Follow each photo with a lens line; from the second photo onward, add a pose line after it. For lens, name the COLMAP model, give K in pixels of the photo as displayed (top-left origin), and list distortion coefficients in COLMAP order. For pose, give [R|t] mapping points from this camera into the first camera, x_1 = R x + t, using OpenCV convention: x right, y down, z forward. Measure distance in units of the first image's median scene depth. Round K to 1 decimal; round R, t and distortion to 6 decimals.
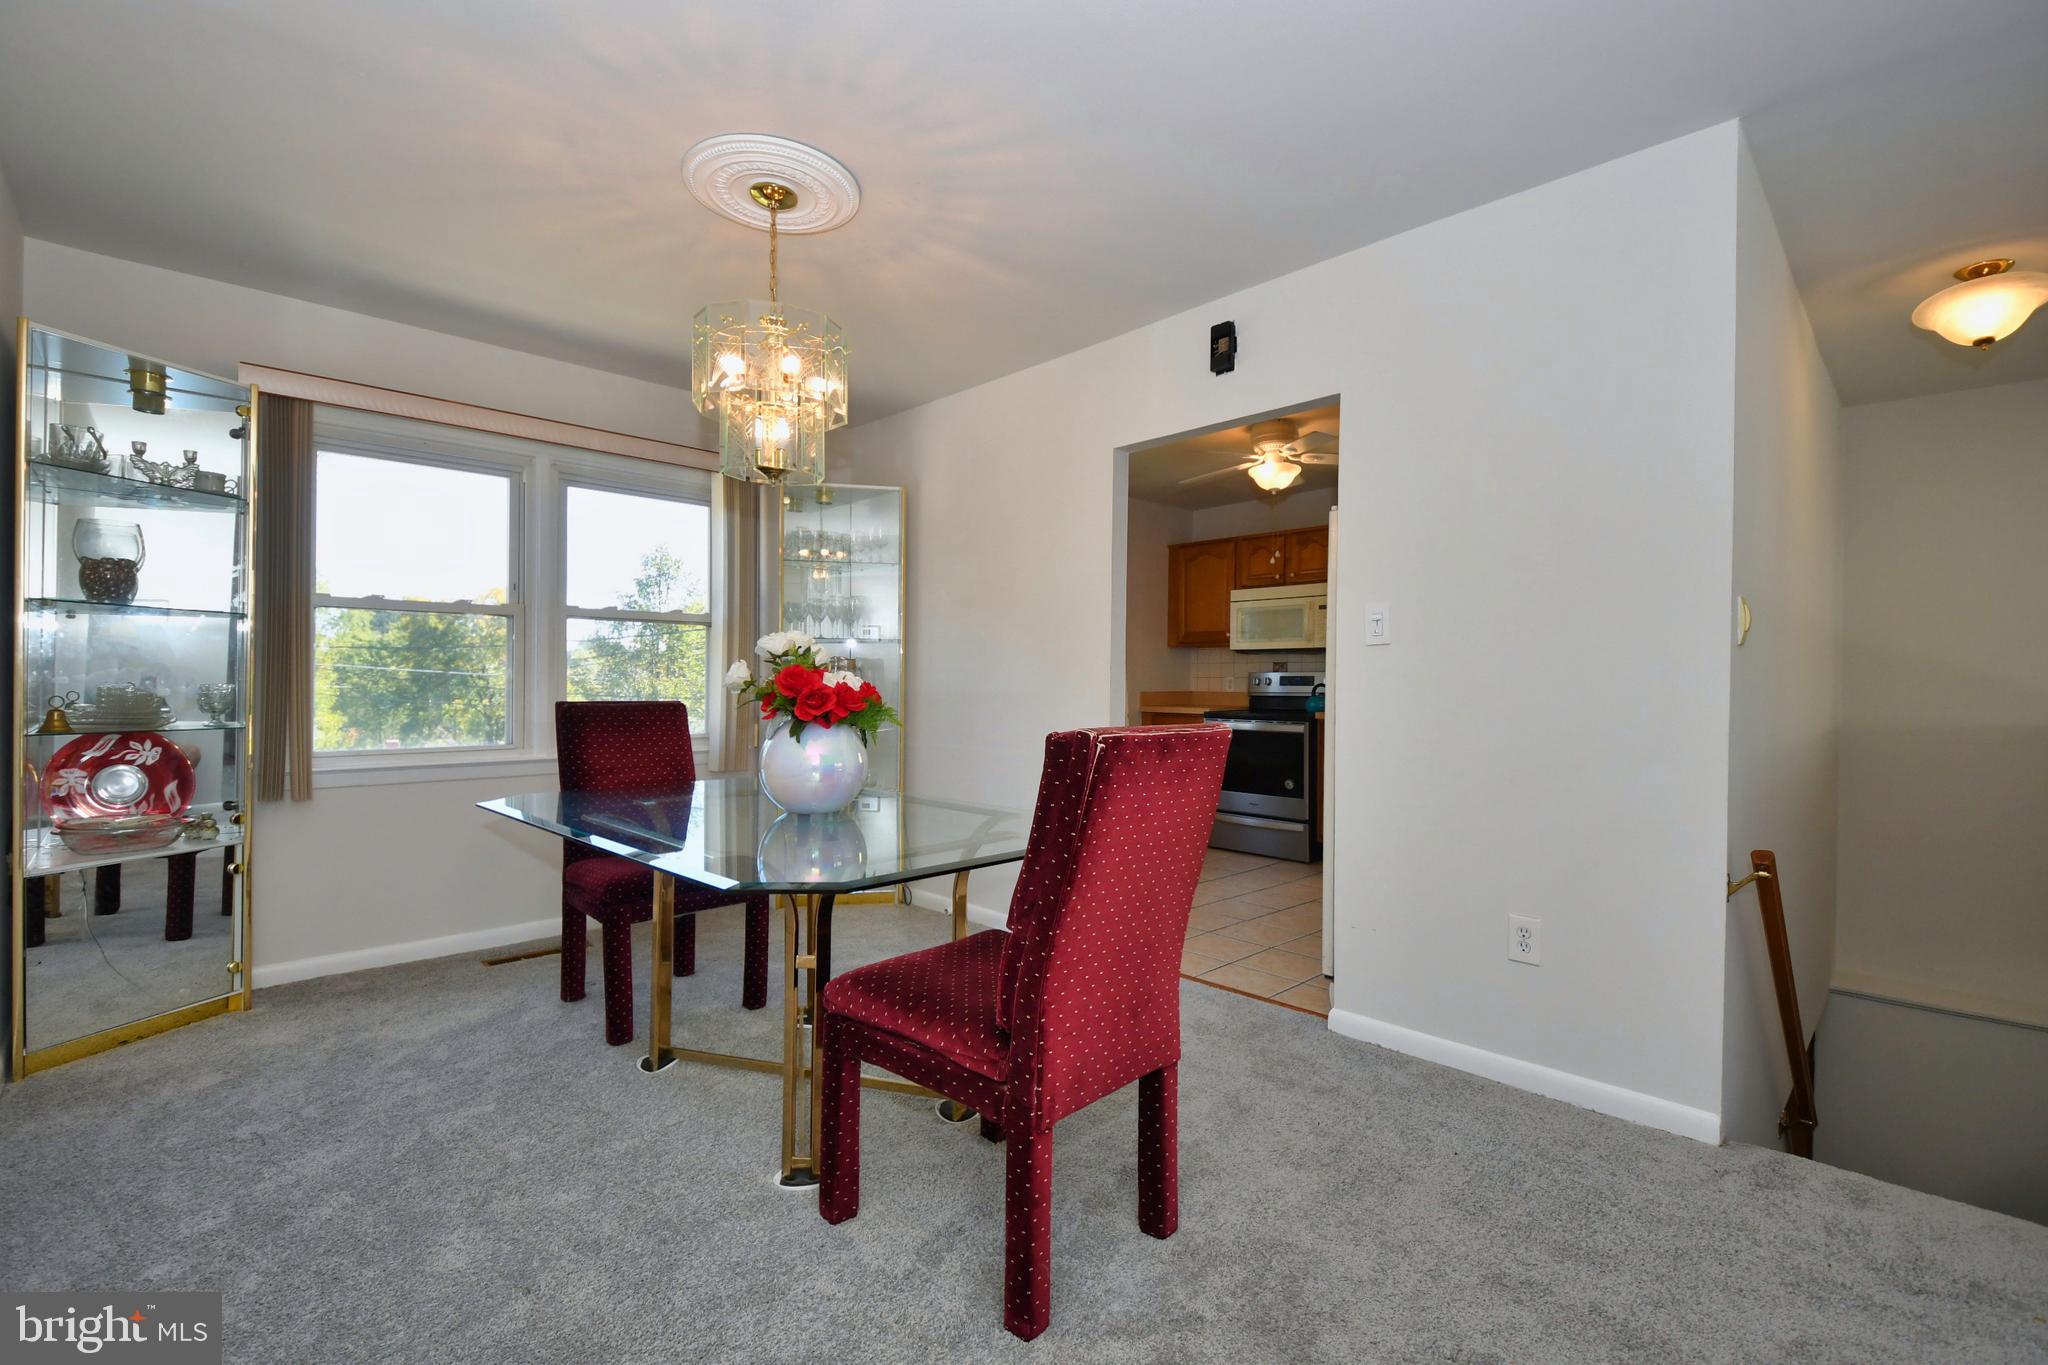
lens RADIAL K [[897.4, 0, 1019.2], [0, 897.4, 683.1], [0, 0, 1]] dist [0.020494, -0.011999]
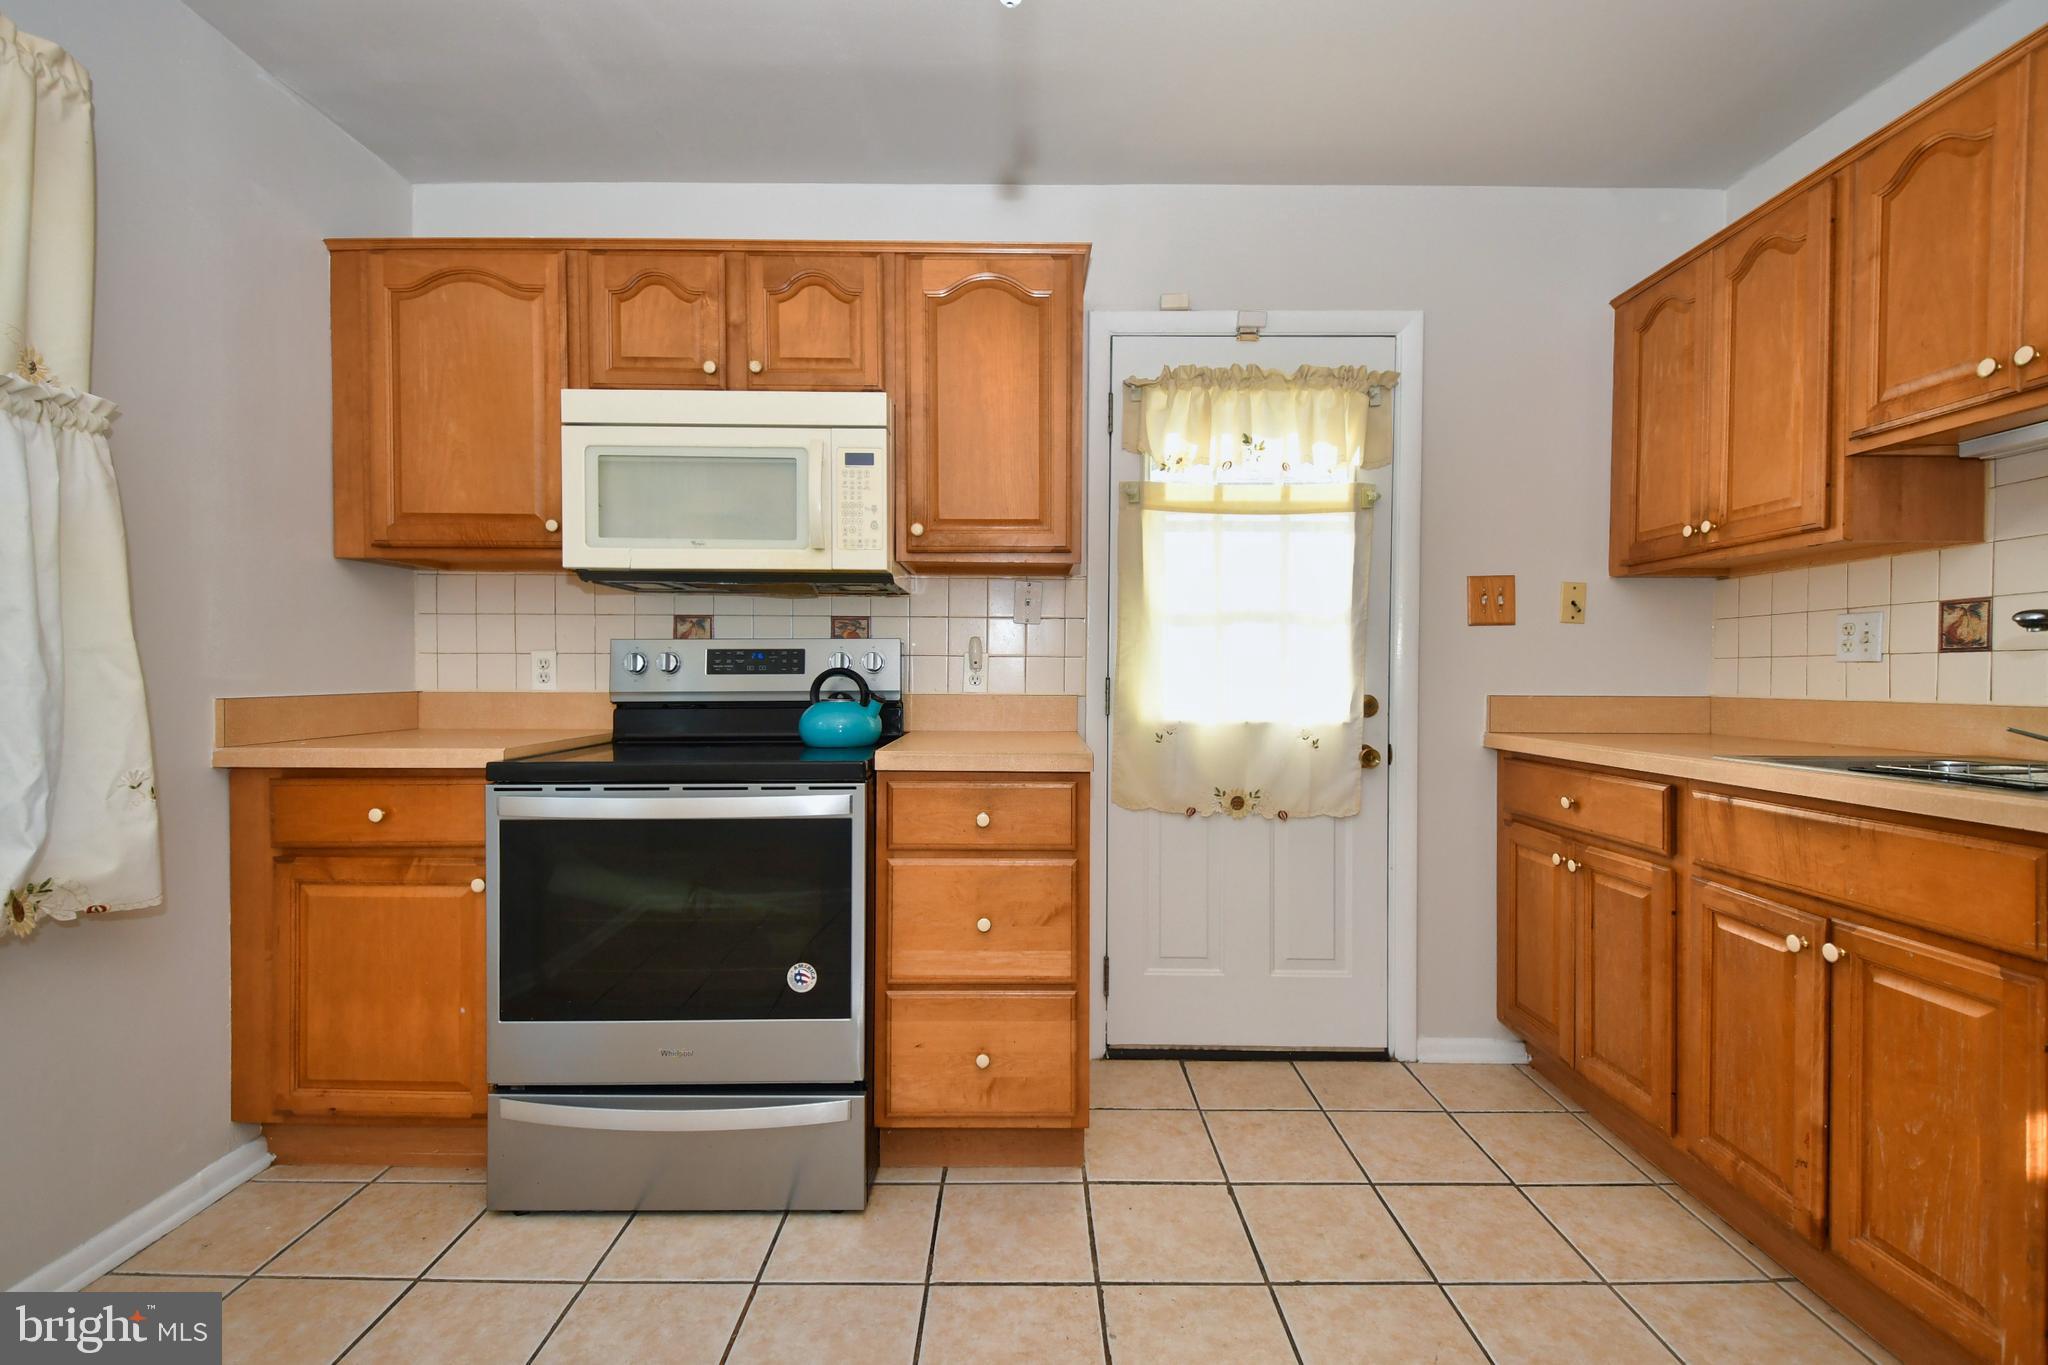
lens RADIAL K [[897.4, 0, 1032.0], [0, 897.4, 689.2], [0, 0, 1]] dist [0.020494, -0.011999]
pose [[0.689699, -0.018253, 0.723866, 0.218688], [0.003870, 0.999761, 0.021523, 0.003112], [-0.724086, -0.012043, 0.689605, 1.258168]]
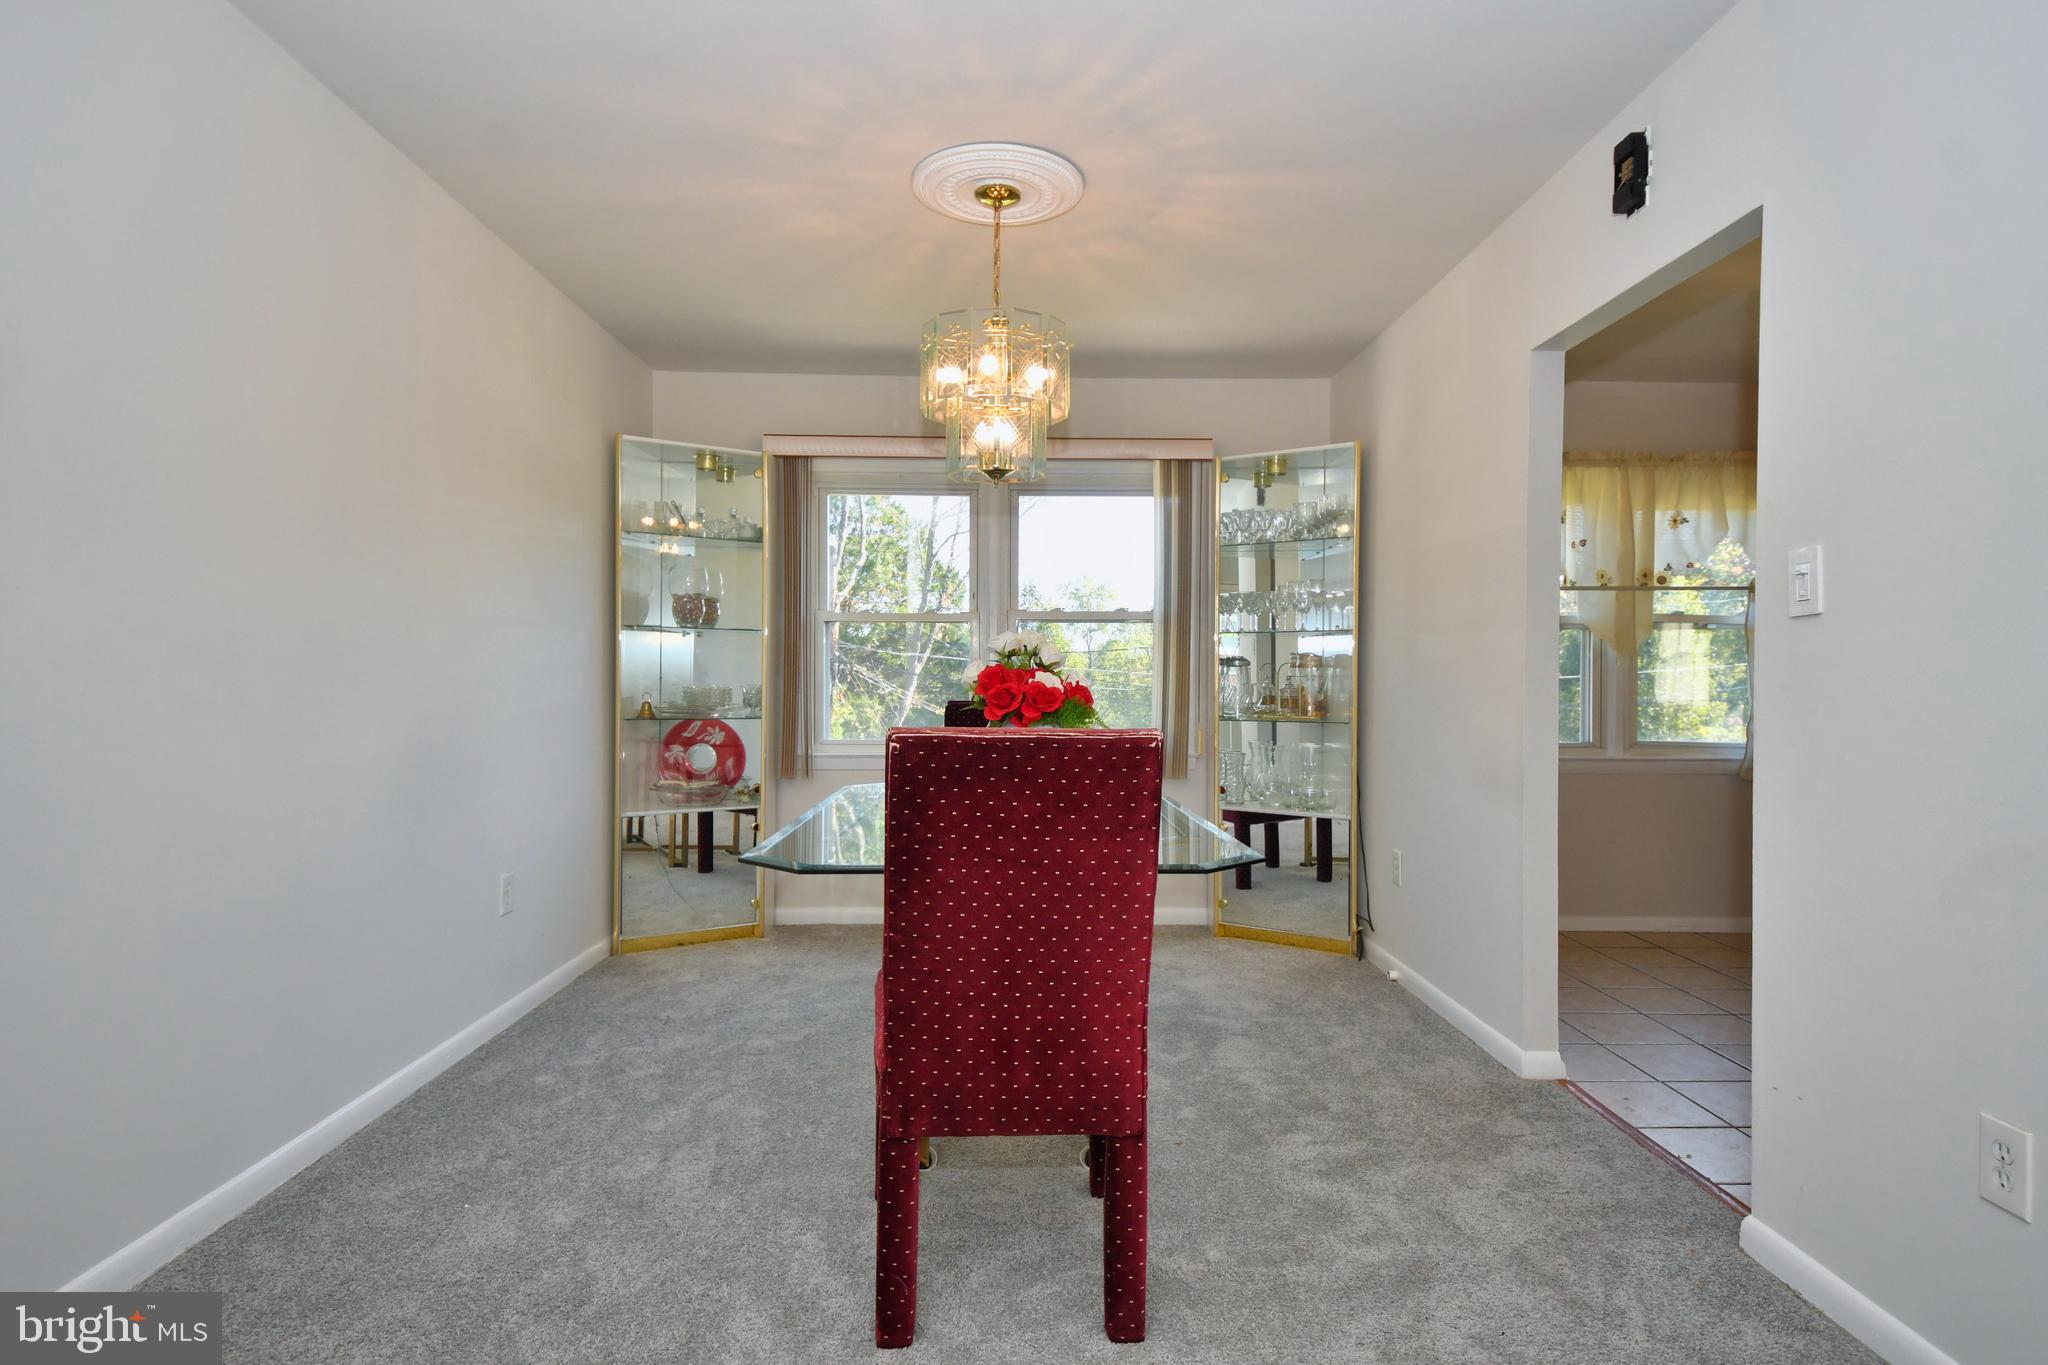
lens RADIAL K [[1091.9, 0, 1031.5], [0, 1091.9, 680.8], [0, 0, 1]] dist [0.044697, -0.013196]
pose [[0.735160, -0.003249, -0.677886, 0.452219], [0.000036, 0.999989, -0.004755, 0.002551], [0.677894, 0.003471, 0.735152, 0.104129]]
